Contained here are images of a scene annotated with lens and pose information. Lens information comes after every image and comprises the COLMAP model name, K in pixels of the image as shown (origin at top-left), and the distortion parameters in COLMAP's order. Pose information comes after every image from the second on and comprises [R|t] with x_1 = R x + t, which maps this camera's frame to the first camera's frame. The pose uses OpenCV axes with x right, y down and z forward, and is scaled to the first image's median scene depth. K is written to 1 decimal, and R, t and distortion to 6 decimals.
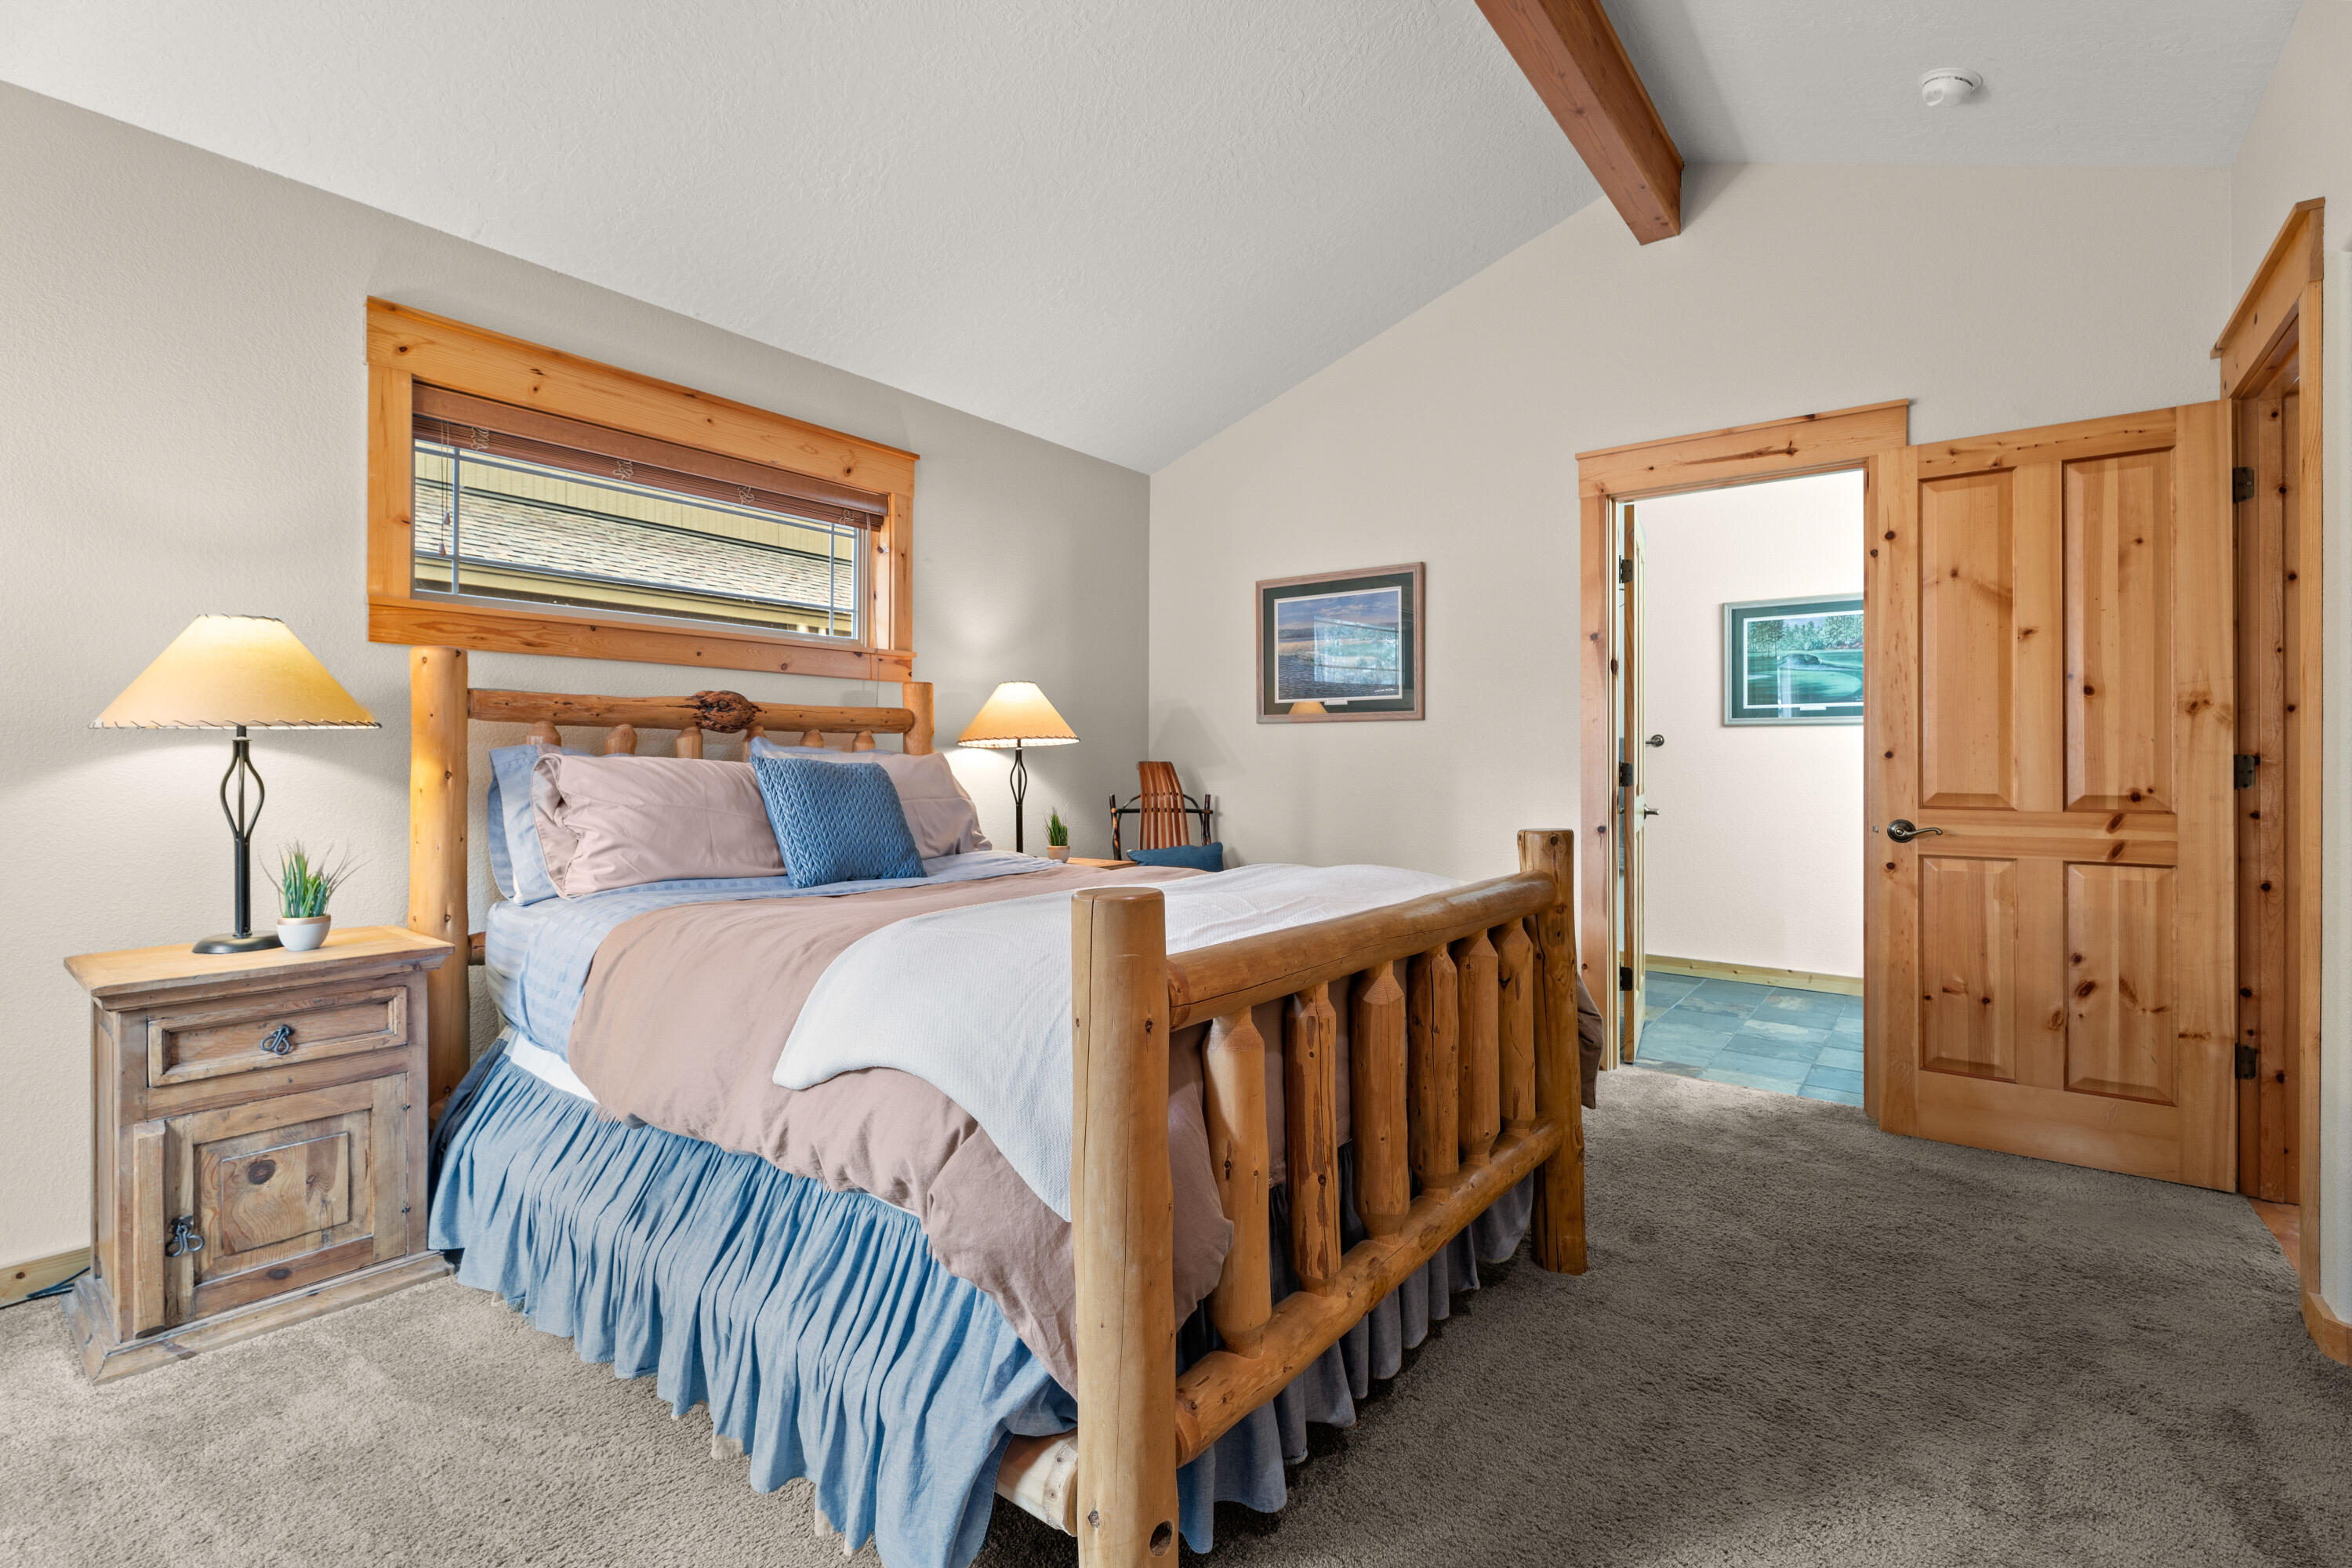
lens RADIAL K [[1054.4, 0, 1181.2], [0, 1054.4, 748.2], [0, 0, 1]] dist [0.000979, 0.000223]
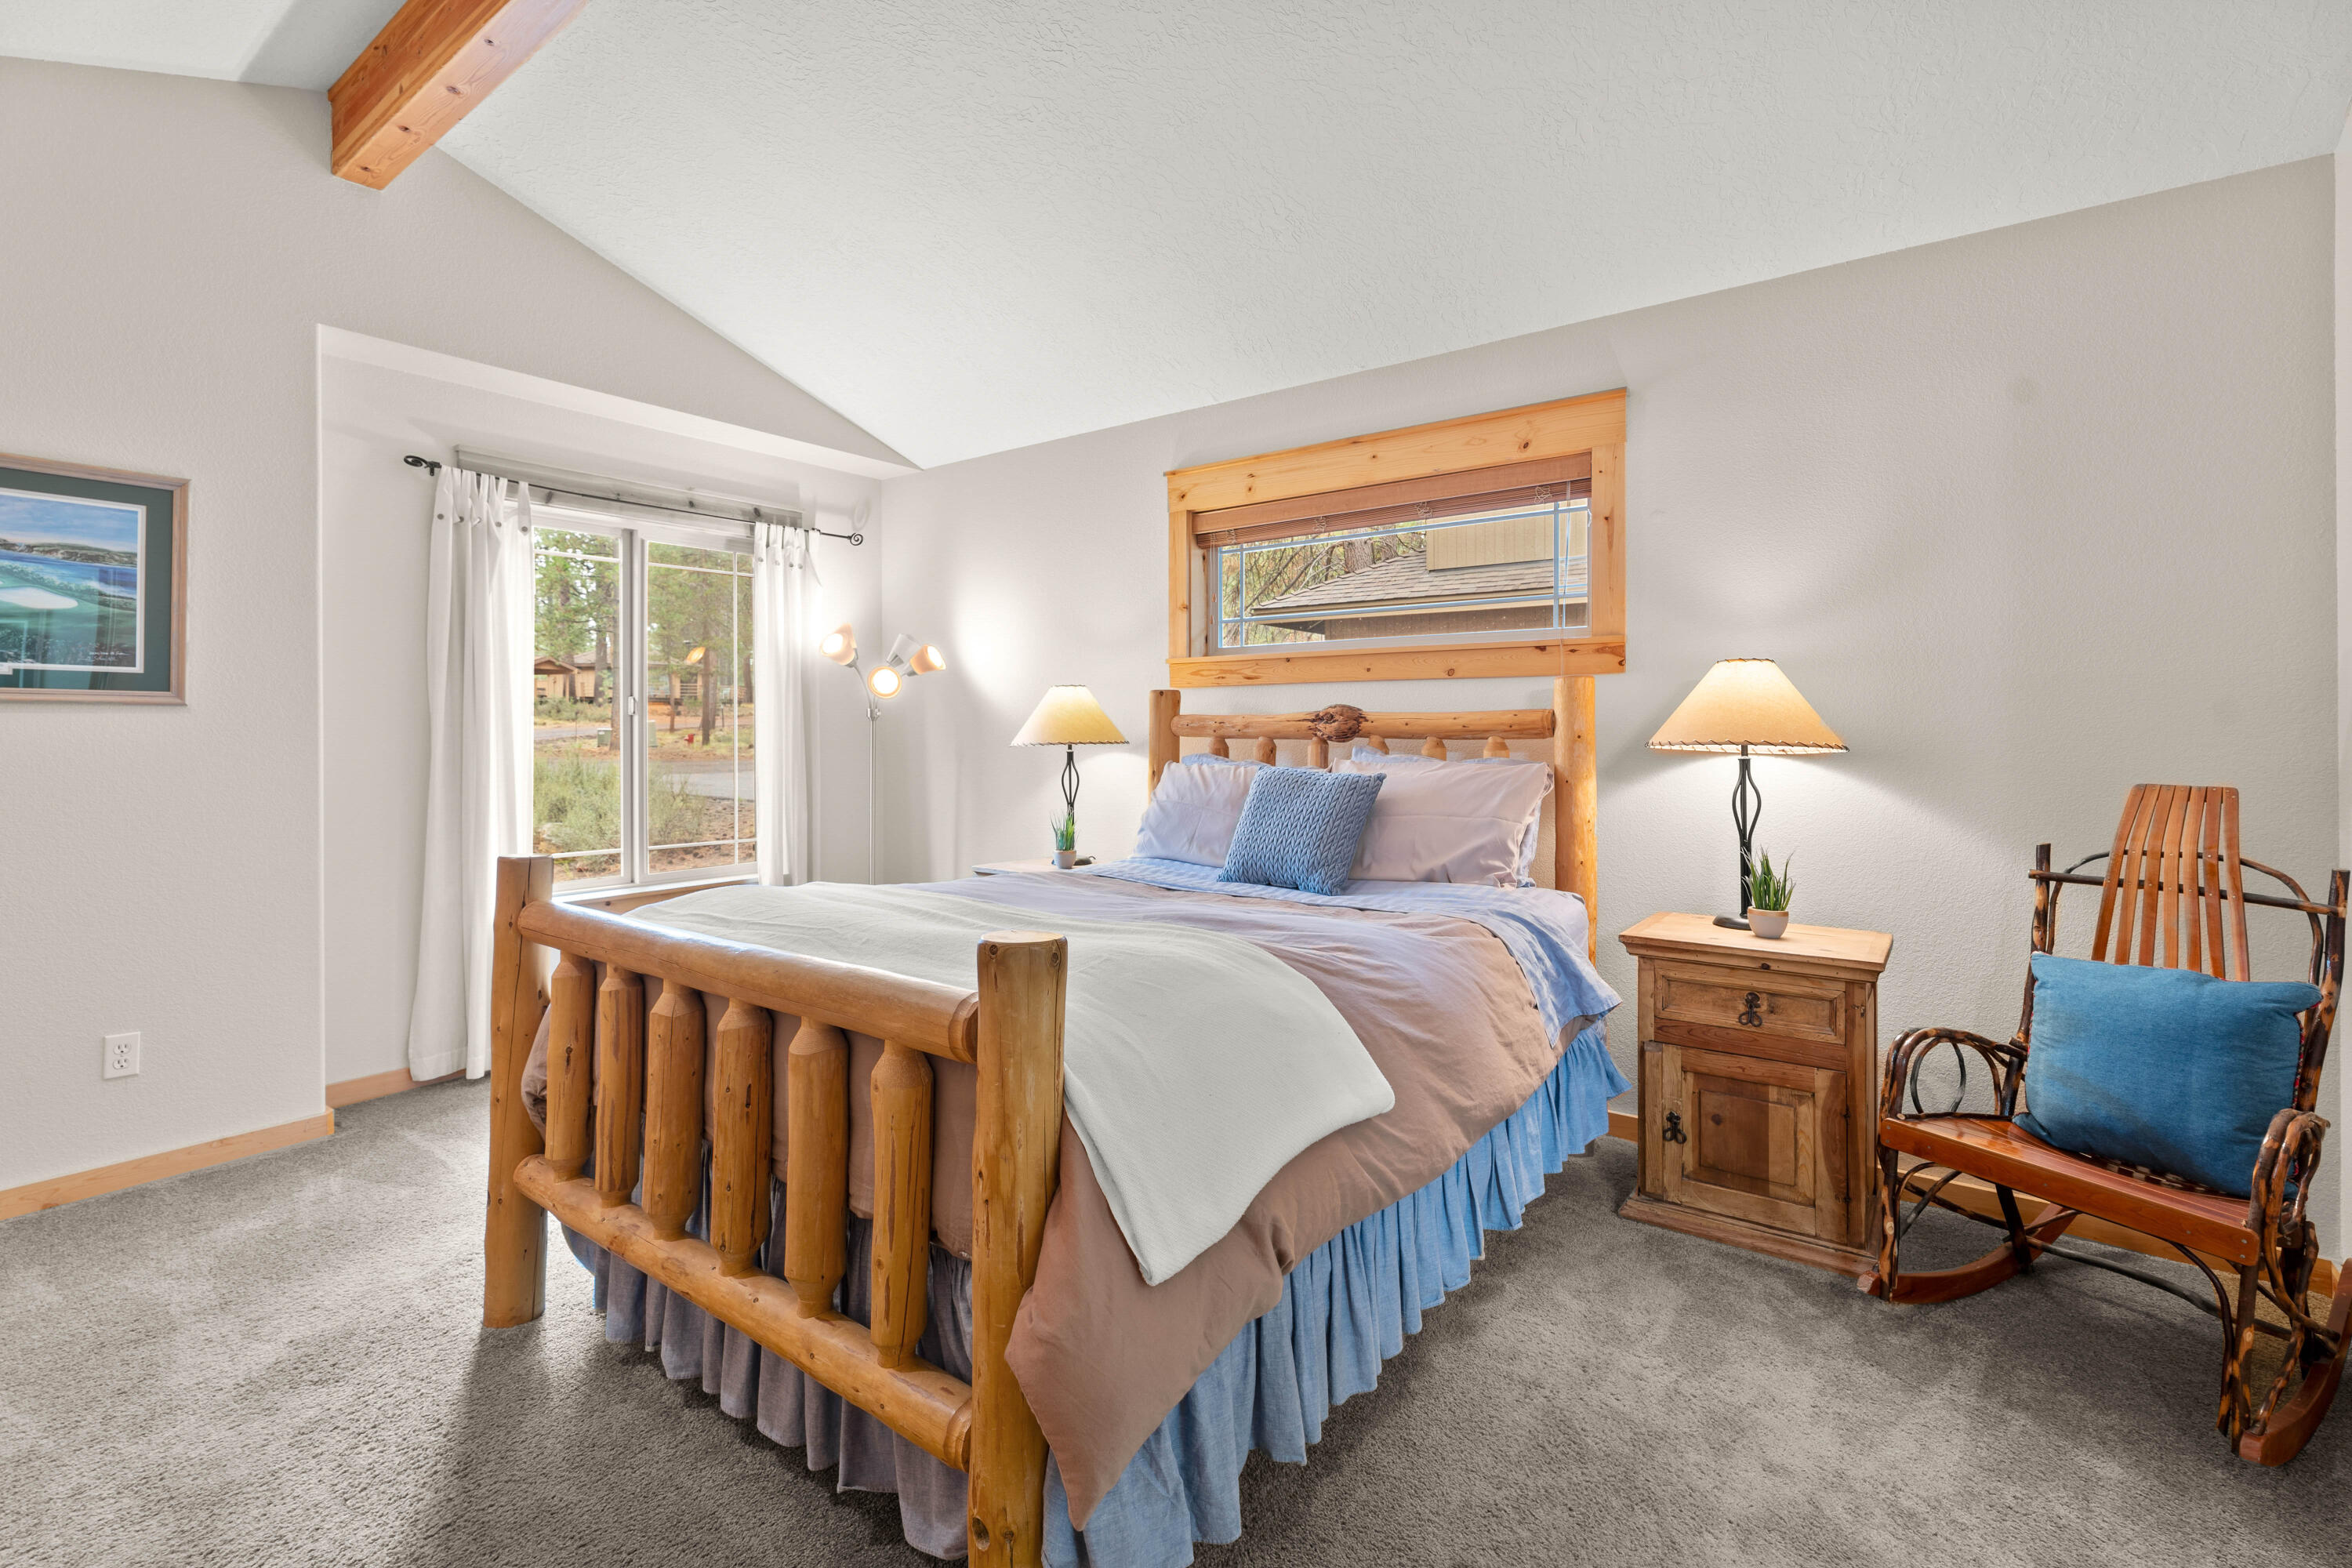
lens RADIAL K [[1054.4, 0, 1181.2], [0, 1054.4, 748.2], [0, 0, 1]] dist [0.000979, 0.000223]
pose [[0.012910, -0.010314, -0.999863, 0.541446], [-0.000469, 0.999947, -0.010321, 0.001742], [0.999917, 0.000602, 0.012904, 0.676280]]
